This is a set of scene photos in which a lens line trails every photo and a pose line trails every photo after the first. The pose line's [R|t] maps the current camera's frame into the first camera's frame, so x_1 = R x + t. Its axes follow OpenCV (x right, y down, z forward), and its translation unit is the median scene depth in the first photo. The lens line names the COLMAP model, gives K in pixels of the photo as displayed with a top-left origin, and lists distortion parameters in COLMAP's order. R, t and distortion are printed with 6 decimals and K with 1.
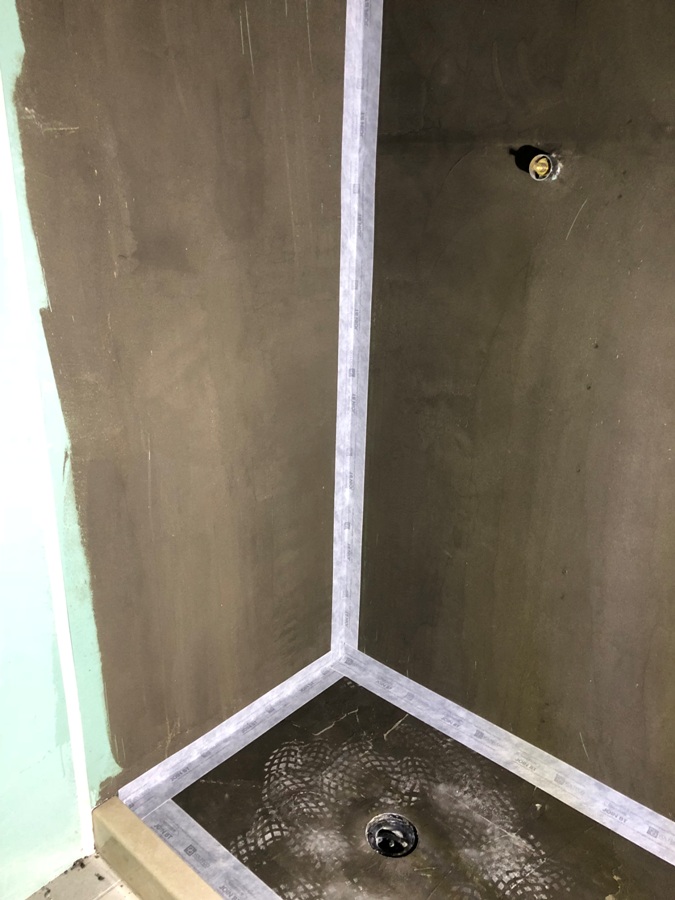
lens RADIAL K [[728.3, 0, 337.5], [0, 728.3, 450.0], [0, 0, 1]] dist [0.013670, -0.003096]
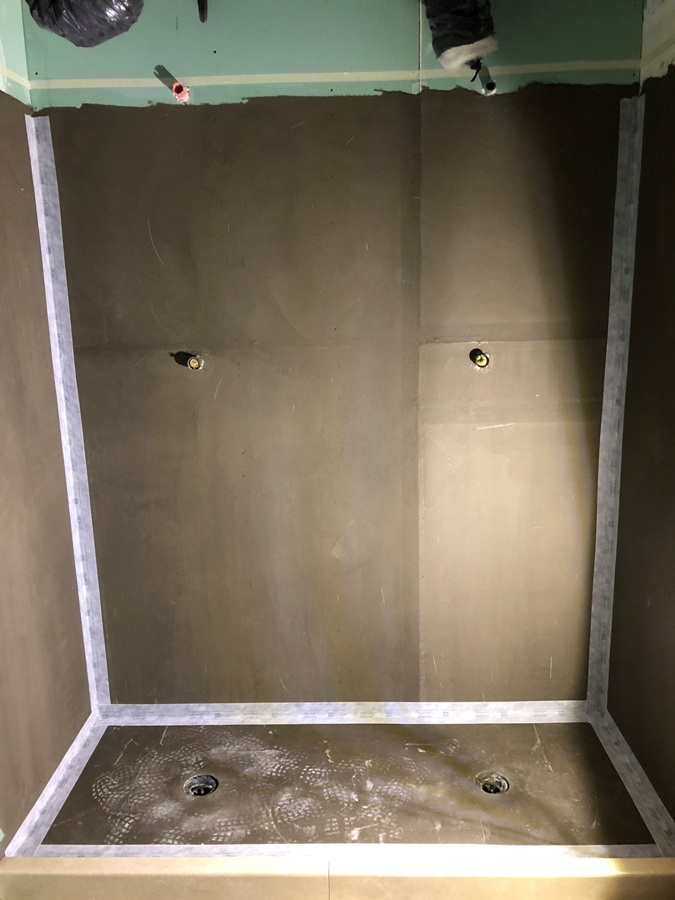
lens RADIAL K [[715.1, 0, 337.5], [0, 715.1, 450.0], [0, 0, 1]] dist [-0.000889, -0.003902]
pose [[0.763876, -0.182757, 0.618945, -0.481877], [0.266725, 0.962726, -0.044915, -0.005048], [-0.587666, 0.199397, 0.784149, -0.457779]]
